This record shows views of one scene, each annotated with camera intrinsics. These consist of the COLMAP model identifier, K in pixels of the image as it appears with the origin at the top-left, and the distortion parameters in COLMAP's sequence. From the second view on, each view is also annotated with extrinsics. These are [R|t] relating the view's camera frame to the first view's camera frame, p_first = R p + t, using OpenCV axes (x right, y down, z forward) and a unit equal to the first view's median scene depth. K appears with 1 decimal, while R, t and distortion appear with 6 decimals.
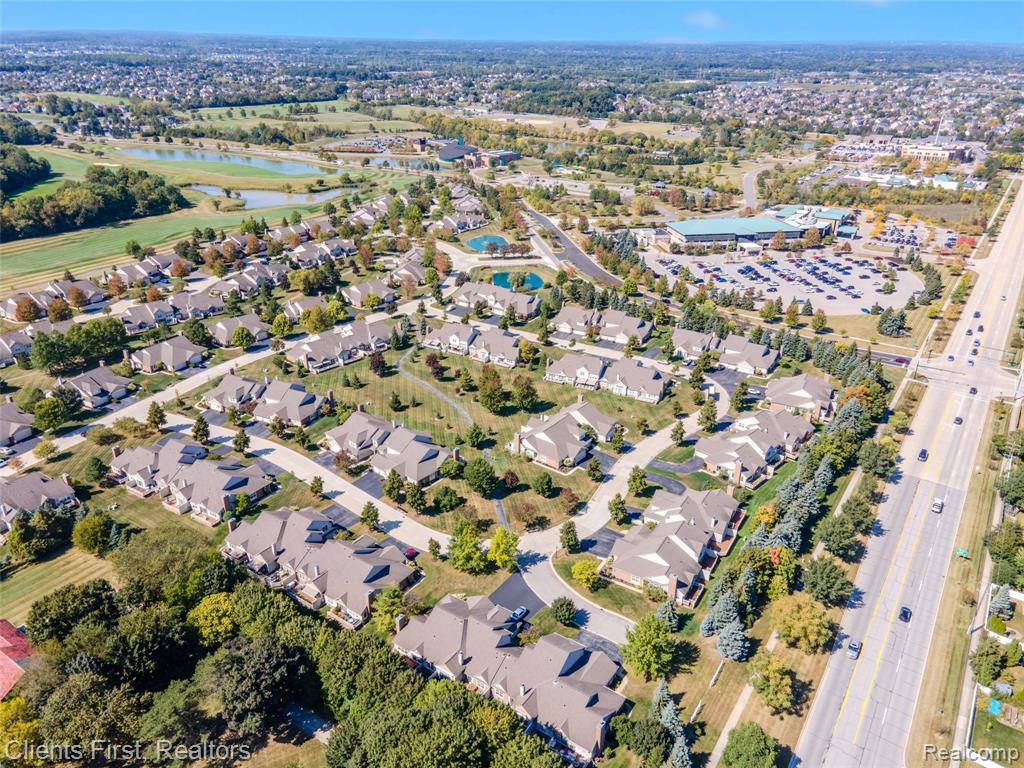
lens RADIAL K [[741.8, 0, 513.2], [0, 741.8, 389.9], [0, 0, 1]] dist [0.038019, 0.006403]
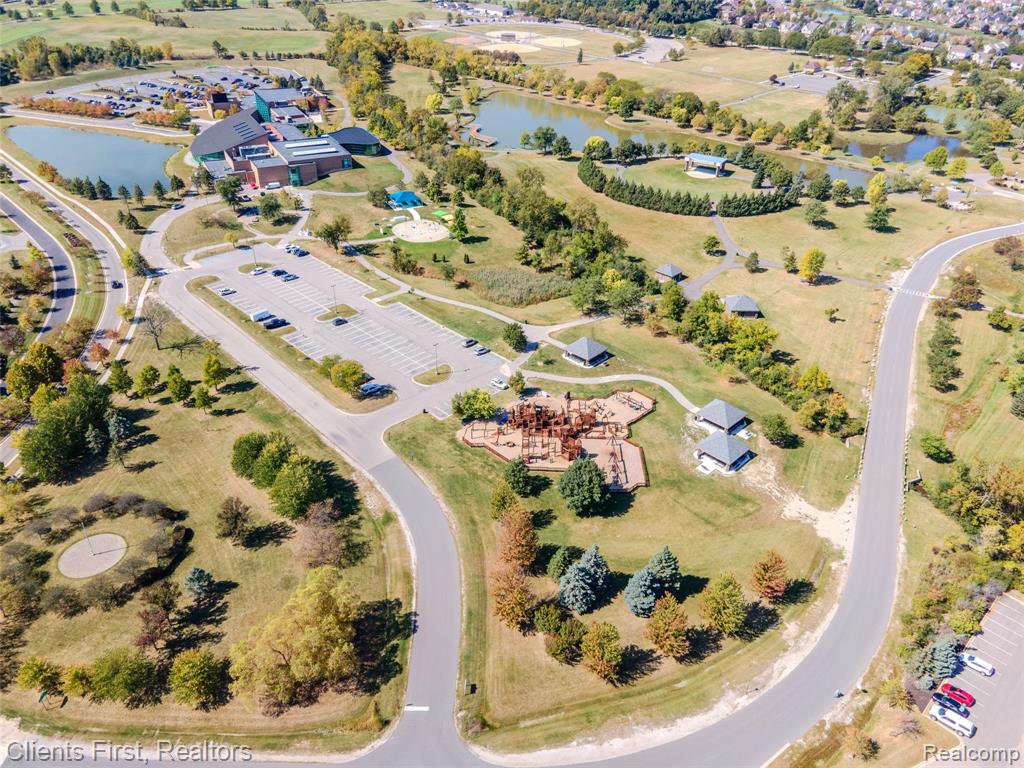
lens RADIAL K [[741.8, 0, 513.2], [0, 741.8, 389.9], [0, 0, 1]] dist [0.038019, 0.006403]
pose [[0.981362, 0.109825, -0.157695, 0.123791], [-0.089170, 0.987154, 0.132570, -0.169178], [0.170229, -0.116038, 0.978549, 0.398963]]
